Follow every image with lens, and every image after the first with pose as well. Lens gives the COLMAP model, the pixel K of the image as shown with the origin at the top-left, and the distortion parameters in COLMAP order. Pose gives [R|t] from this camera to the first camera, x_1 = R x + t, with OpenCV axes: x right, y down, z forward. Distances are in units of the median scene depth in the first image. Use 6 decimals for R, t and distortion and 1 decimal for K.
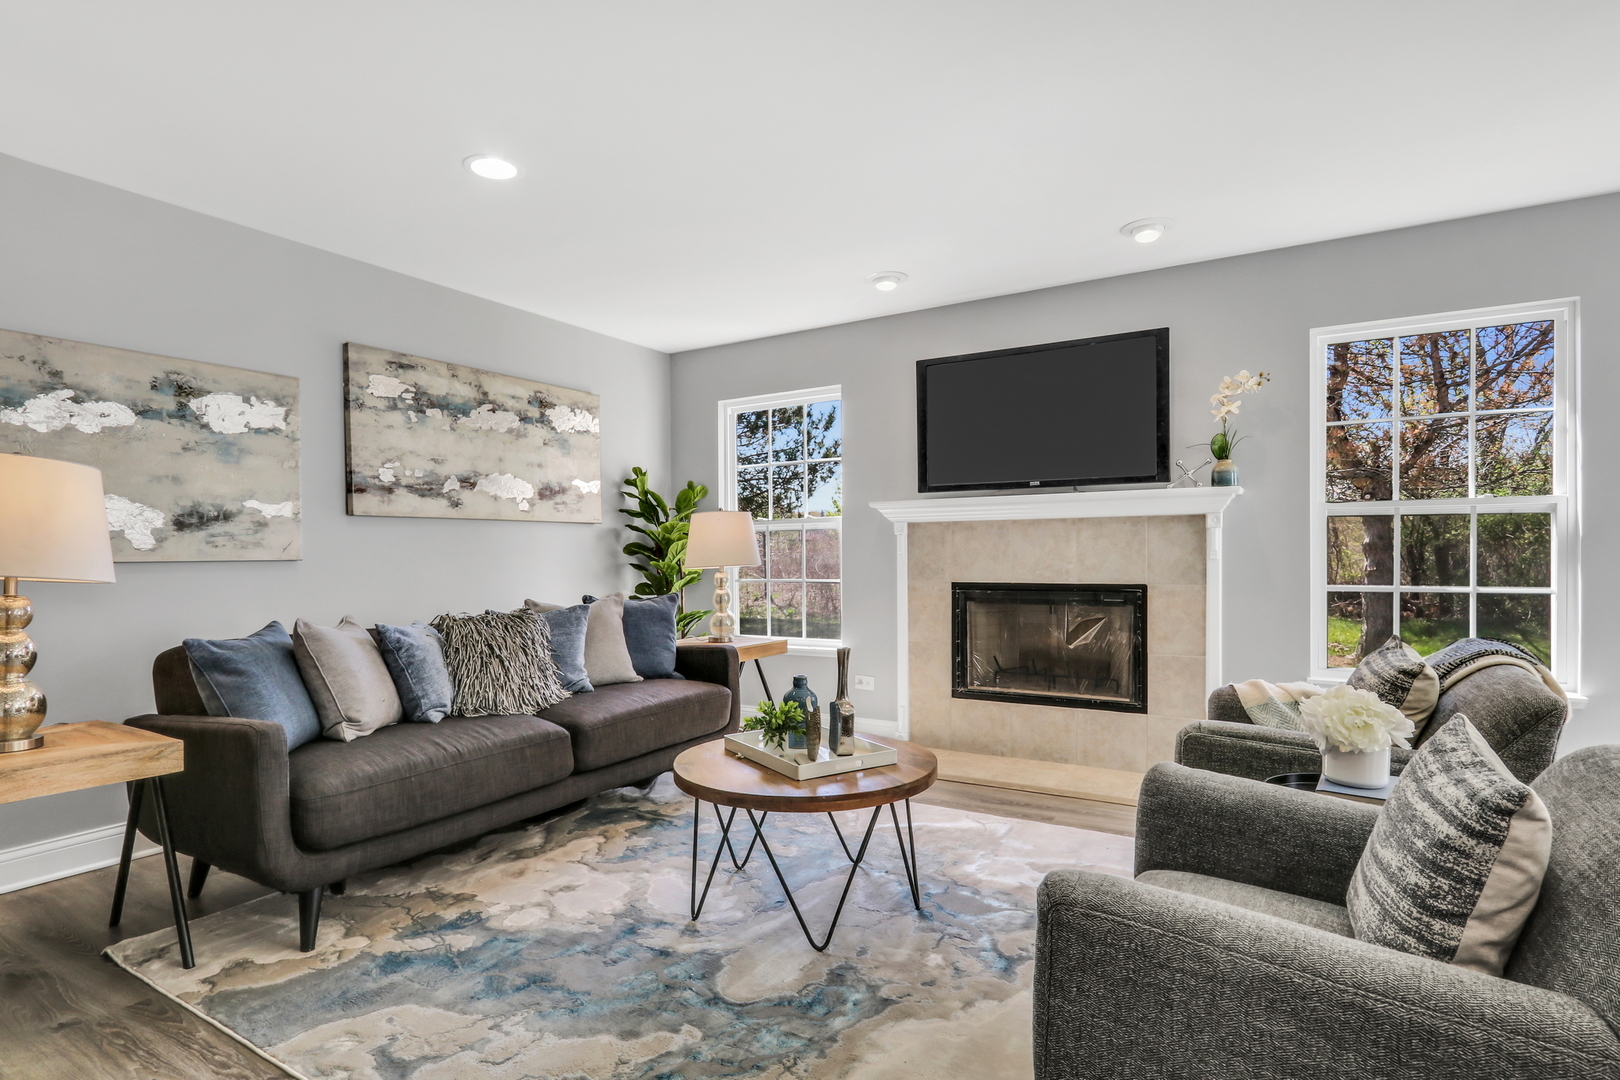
lens RADIAL K [[830.3, 0, 806.9], [0, 830.3, 547.4], [0, 0, 1]] dist [-0.002493, 0.000740]
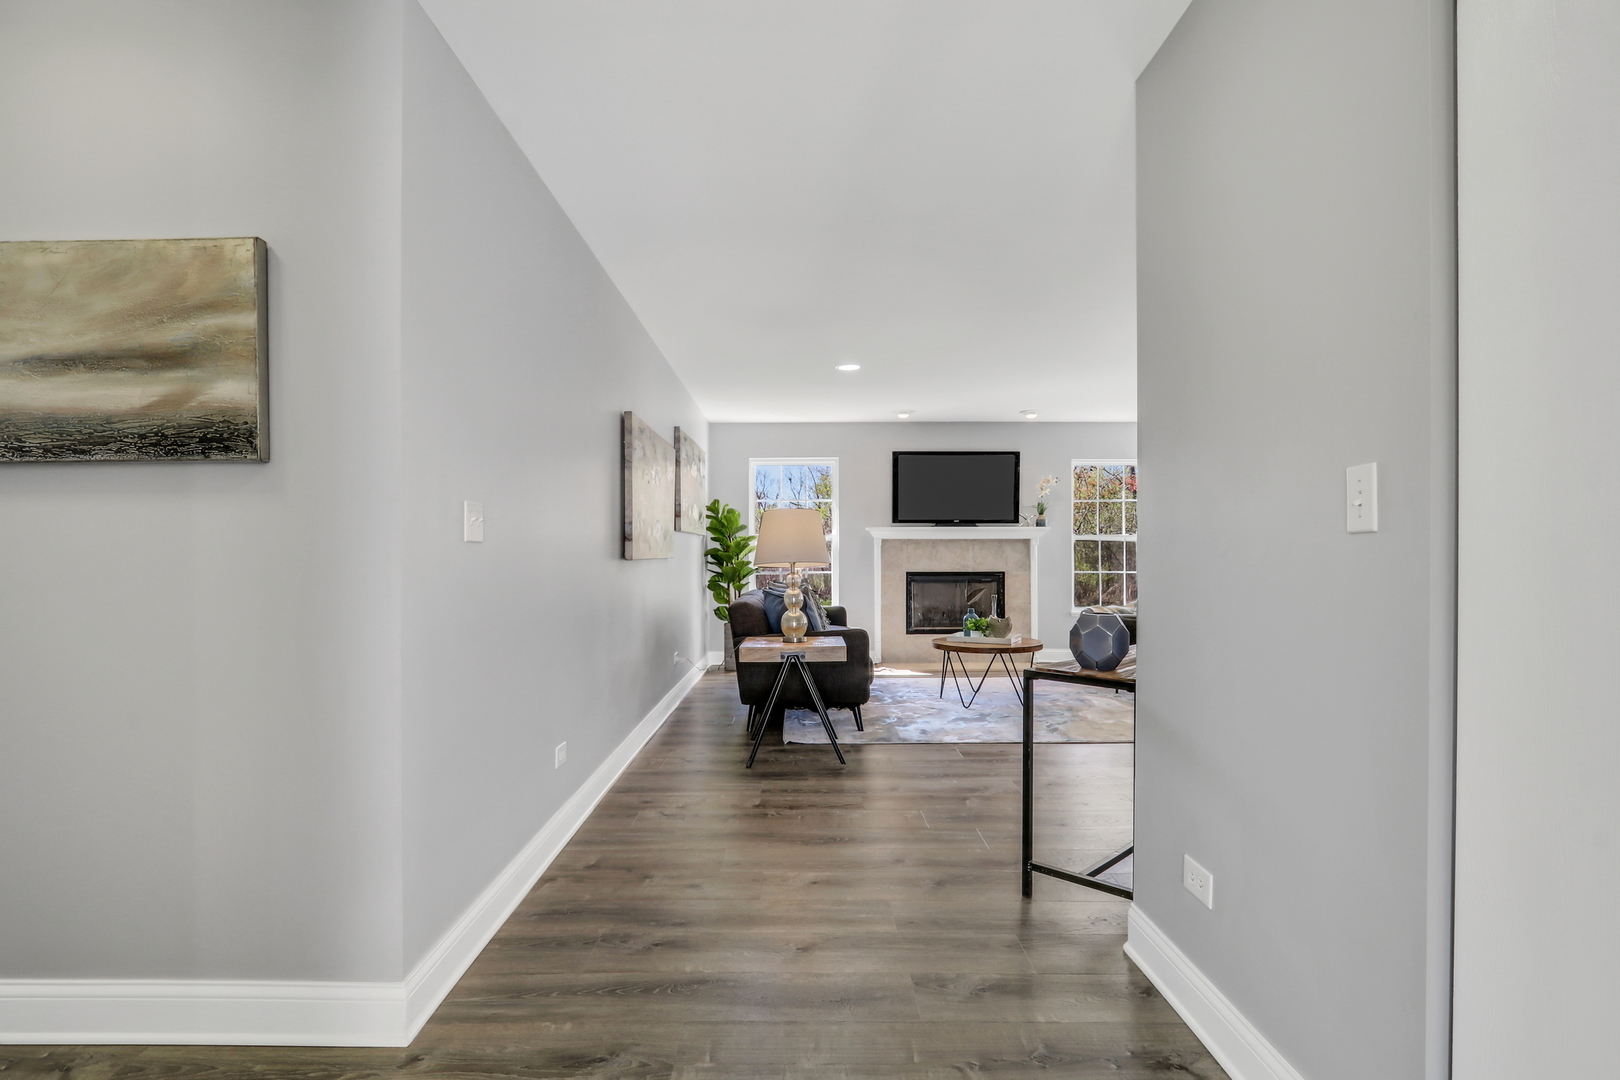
lens RADIAL K [[830.3, 0, 806.9], [0, 830.3, 547.4], [0, 0, 1]] dist [-0.002493, 0.000740]
pose [[0.848149, 0.008591, 0.529688, -1.044370], [-0.008833, 0.999959, -0.002076, -0.007300], [-0.529684, -0.002918, 0.848190, -0.475423]]
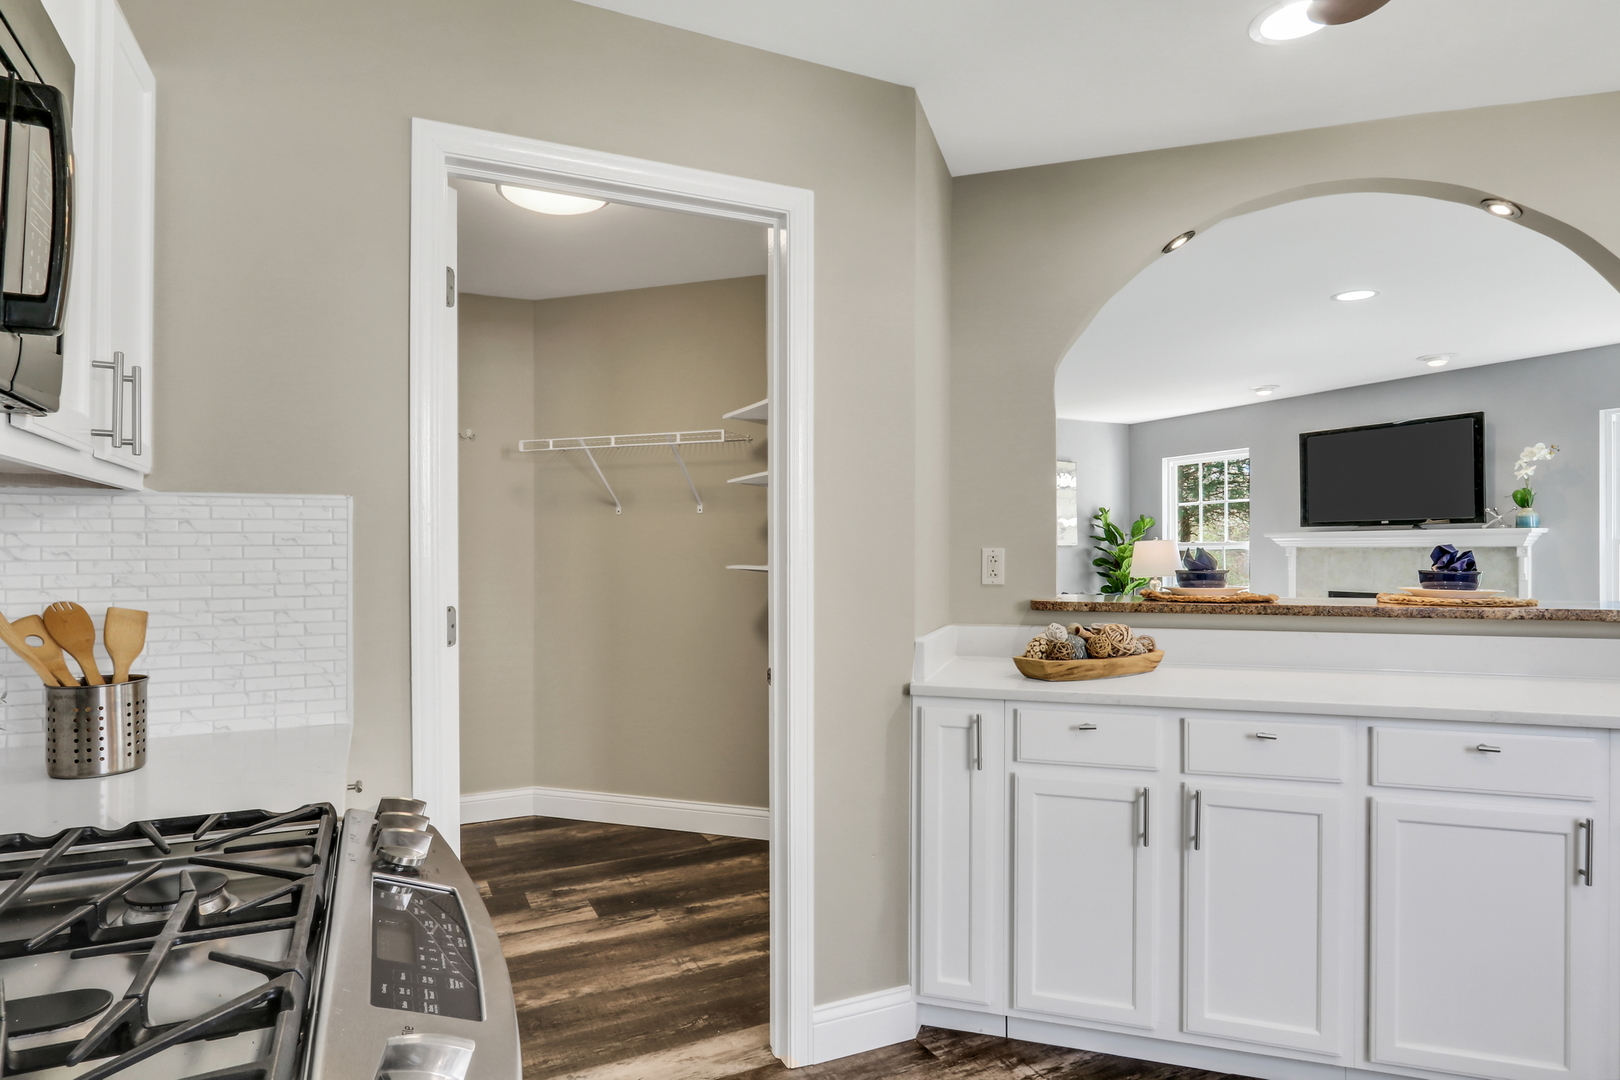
lens RADIAL K [[885.9, 0, 804.5], [0, 885.9, 546.3], [0, 0, 1]] dist [-0.018259, 0.002562]
pose [[0.841509, 0.004002, -0.540229, 0.244613], [-0.000188, 0.999975, 0.007115, -0.045618], [0.540243, -0.005886, 0.841488, -0.754250]]
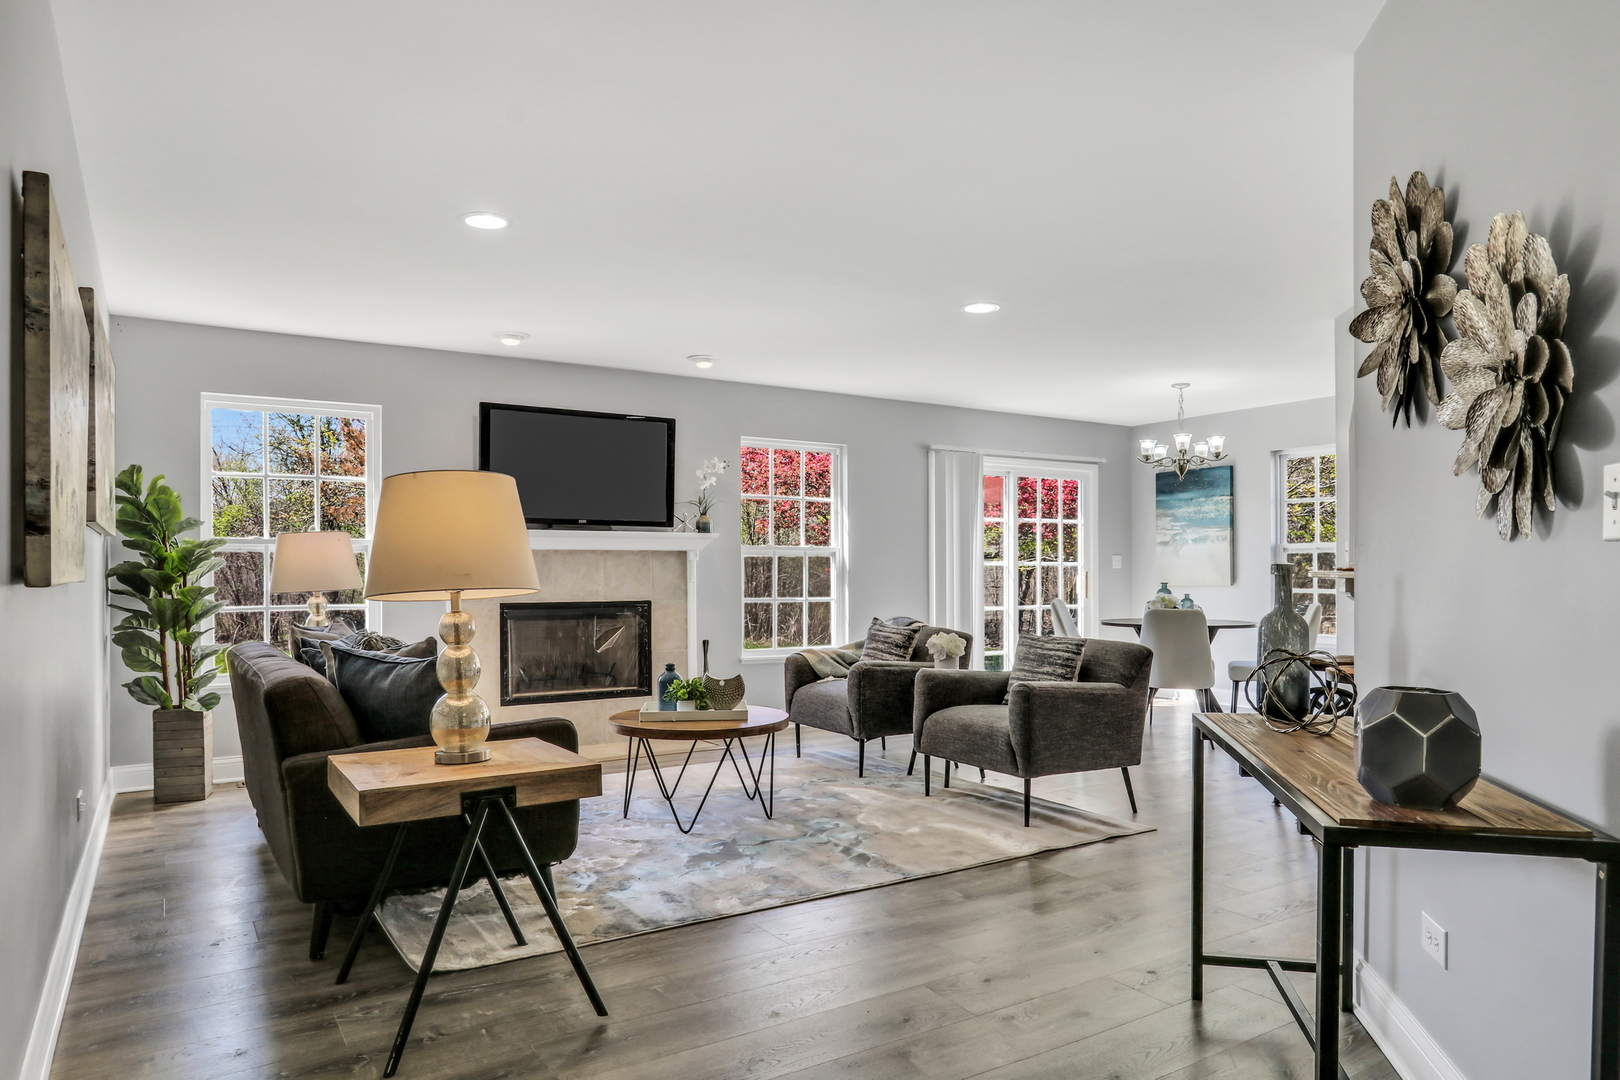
lens RADIAL K [[1044.5, 0, 813.7], [0, 1044.5, 569.0], [0, 0, 1]] dist [-0.002411, 0.000441]
pose [[0.438457, 0.009001, 0.898707, -0.954131], [-0.008156, 0.999949, -0.006035, 0.000686], [-0.898715, -0.004684, 0.438508, 0.000152]]
